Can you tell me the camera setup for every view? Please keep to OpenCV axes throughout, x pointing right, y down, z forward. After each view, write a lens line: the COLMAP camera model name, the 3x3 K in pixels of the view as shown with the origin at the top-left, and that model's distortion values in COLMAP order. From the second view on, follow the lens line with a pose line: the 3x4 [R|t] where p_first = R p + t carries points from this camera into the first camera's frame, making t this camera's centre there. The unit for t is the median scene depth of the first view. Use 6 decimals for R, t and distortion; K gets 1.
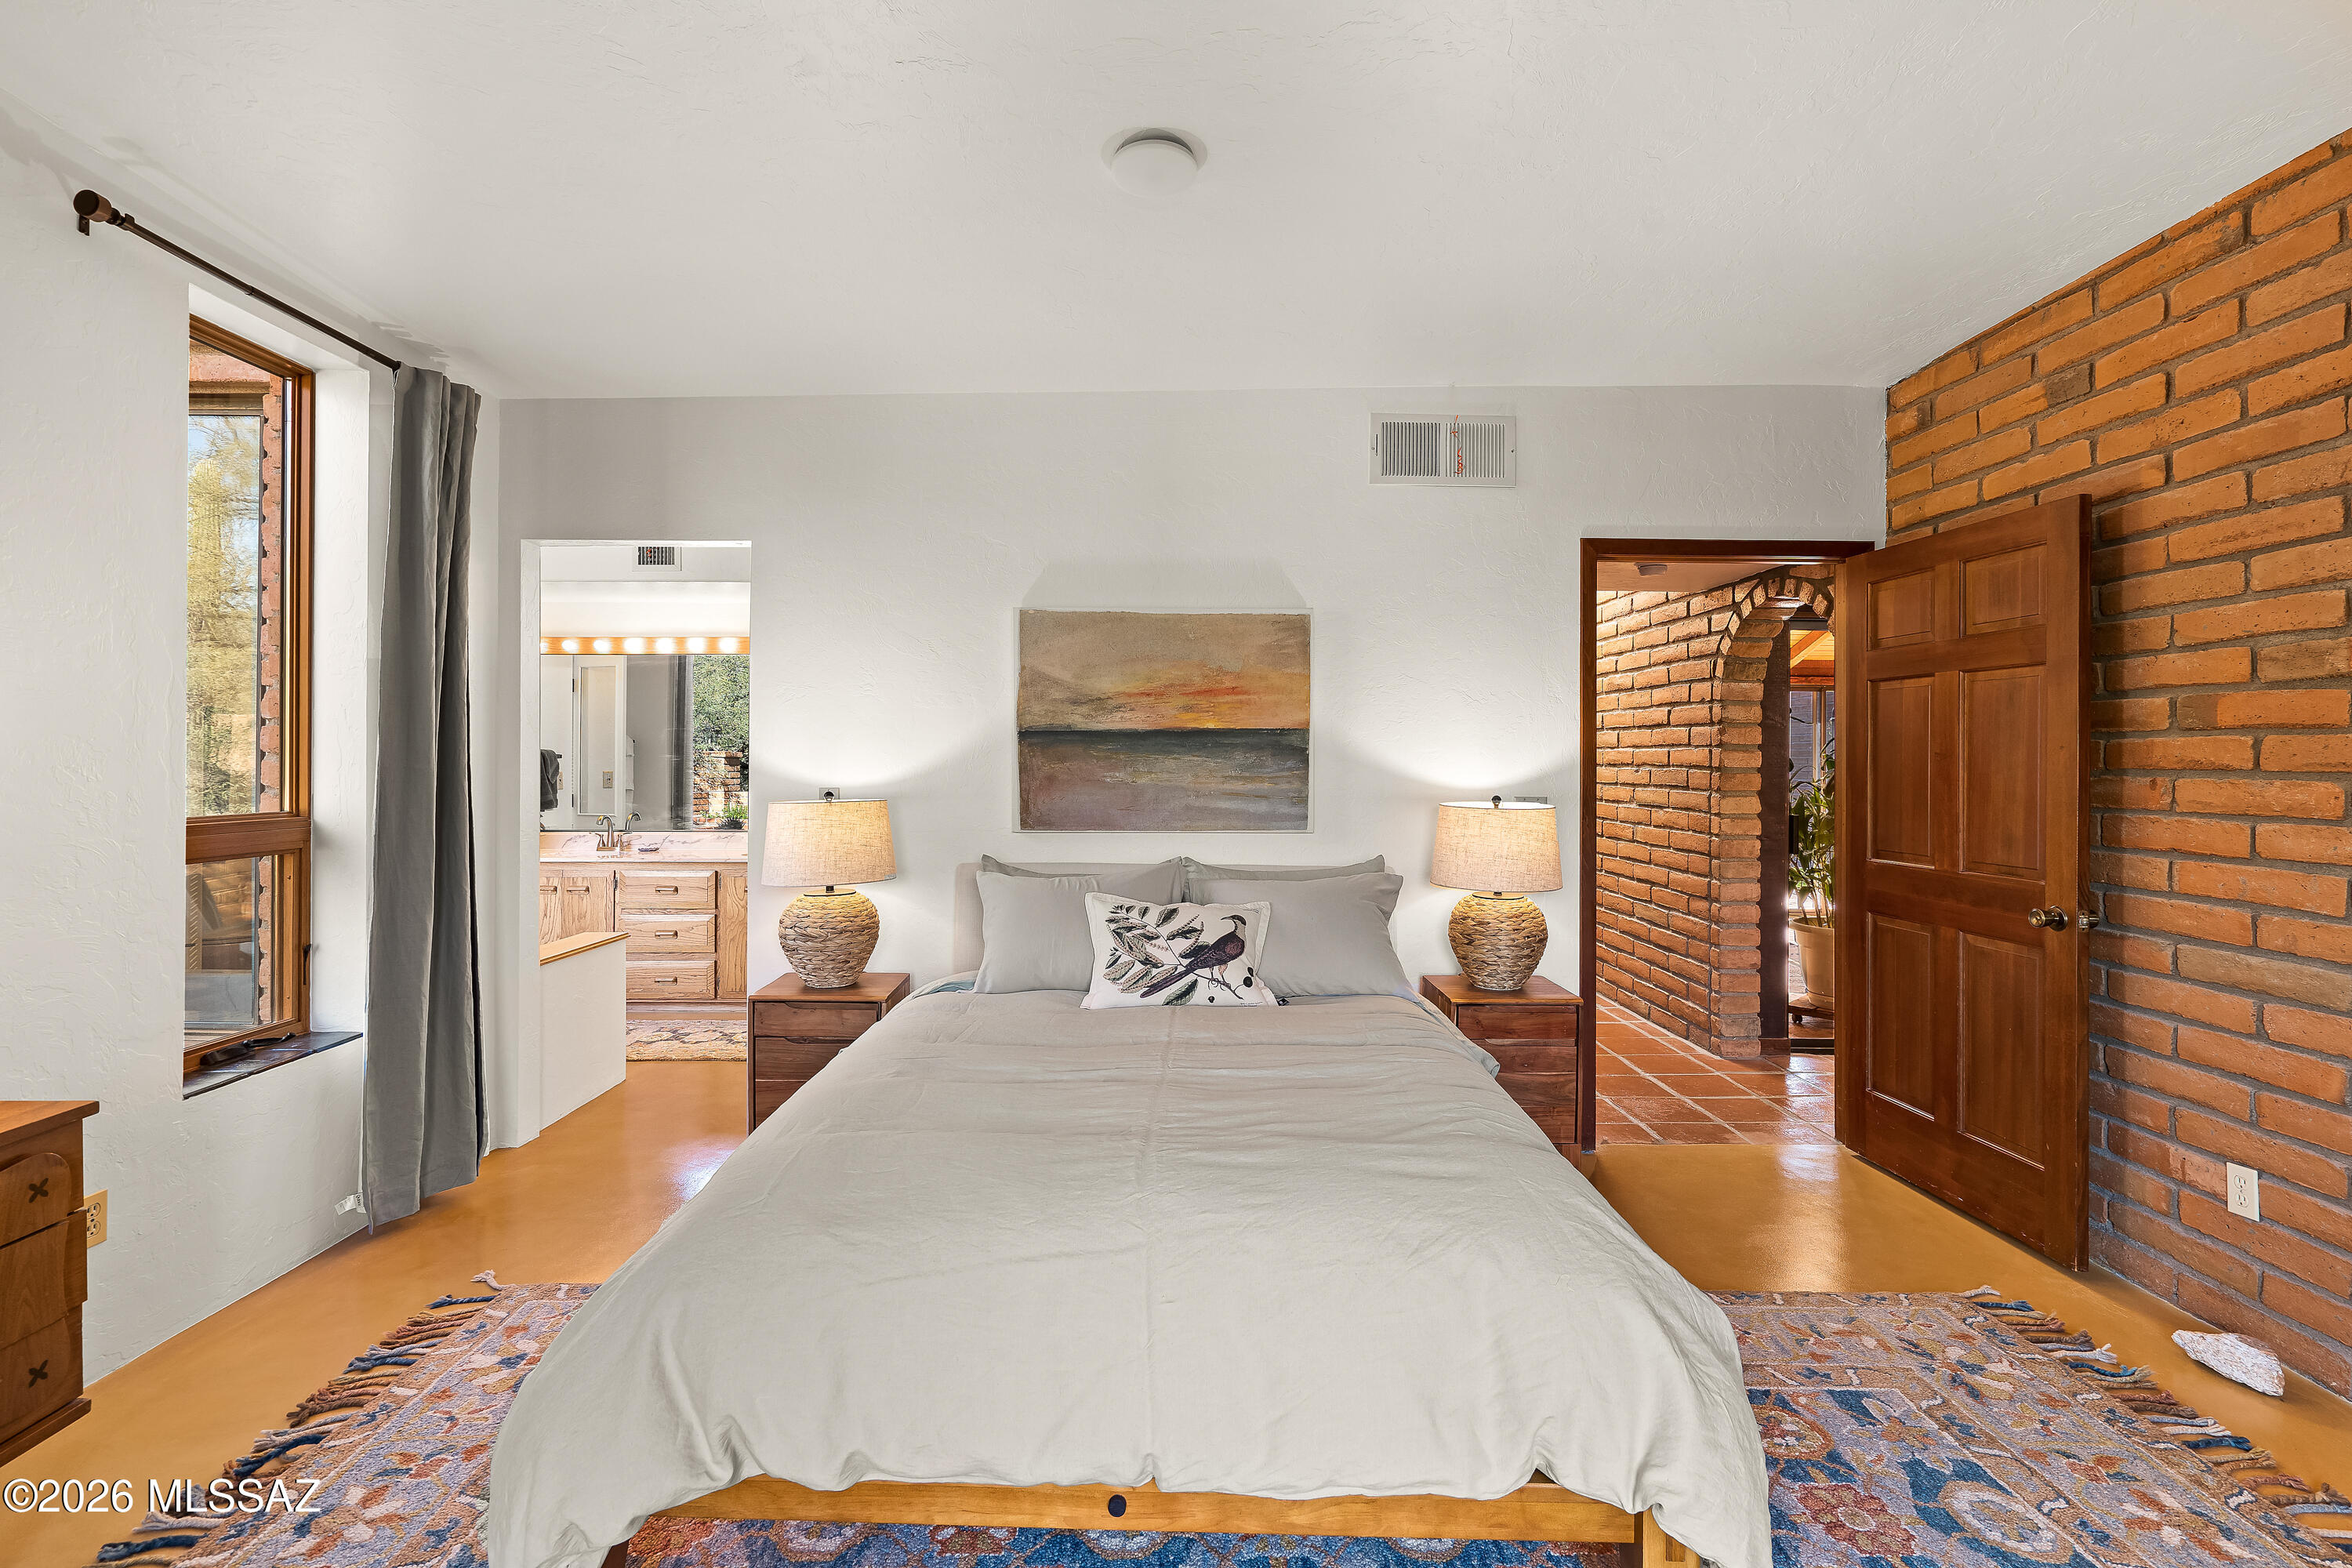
lens RADIAL K [[1066.2, 0, 1162.2], [0, 1066.2, 766.5], [0, 0, 1]] dist [-0.001732, 0.000057]
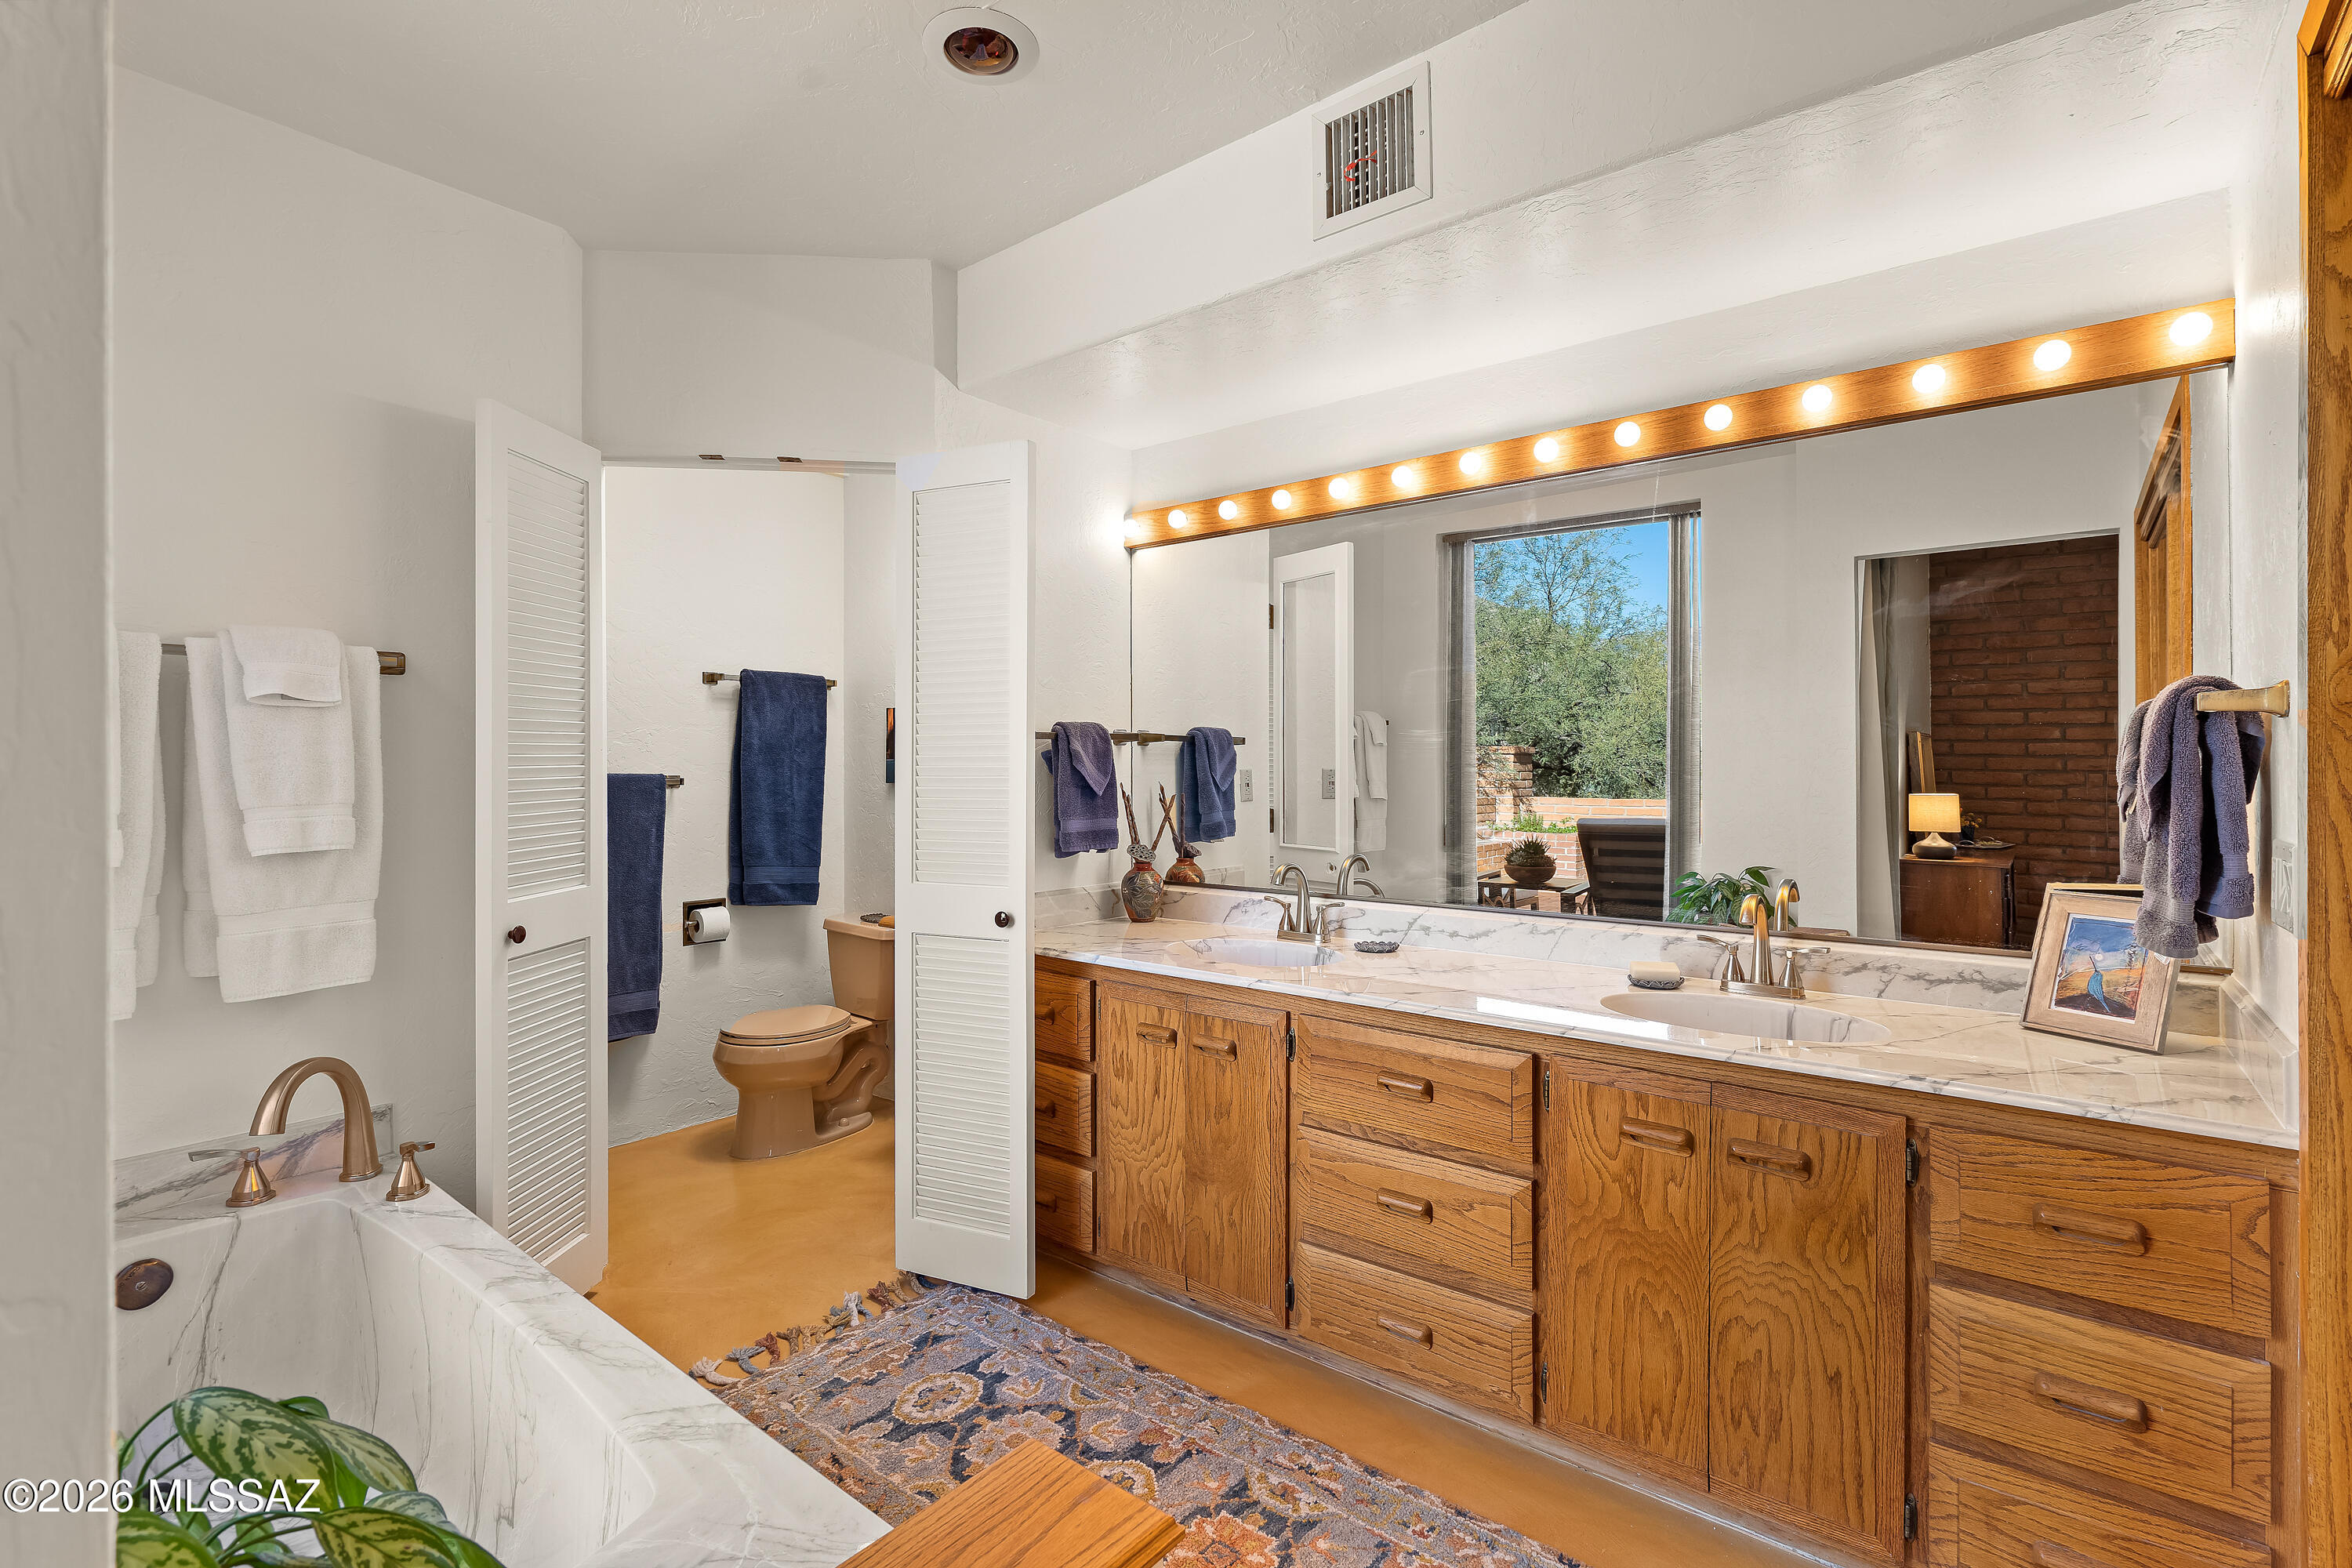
lens RADIAL K [[1066.2, 0, 1172.7], [0, 1066.2, 769.0], [0, 0, 1]] dist [-0.001732, 0.000057]
pose [[0.769070, -0.002075, -0.639161, -0.249660], [0.003375, 0.999994, 0.000814, 0.004395], [0.639156, -0.002783, 0.769072, 0.570913]]
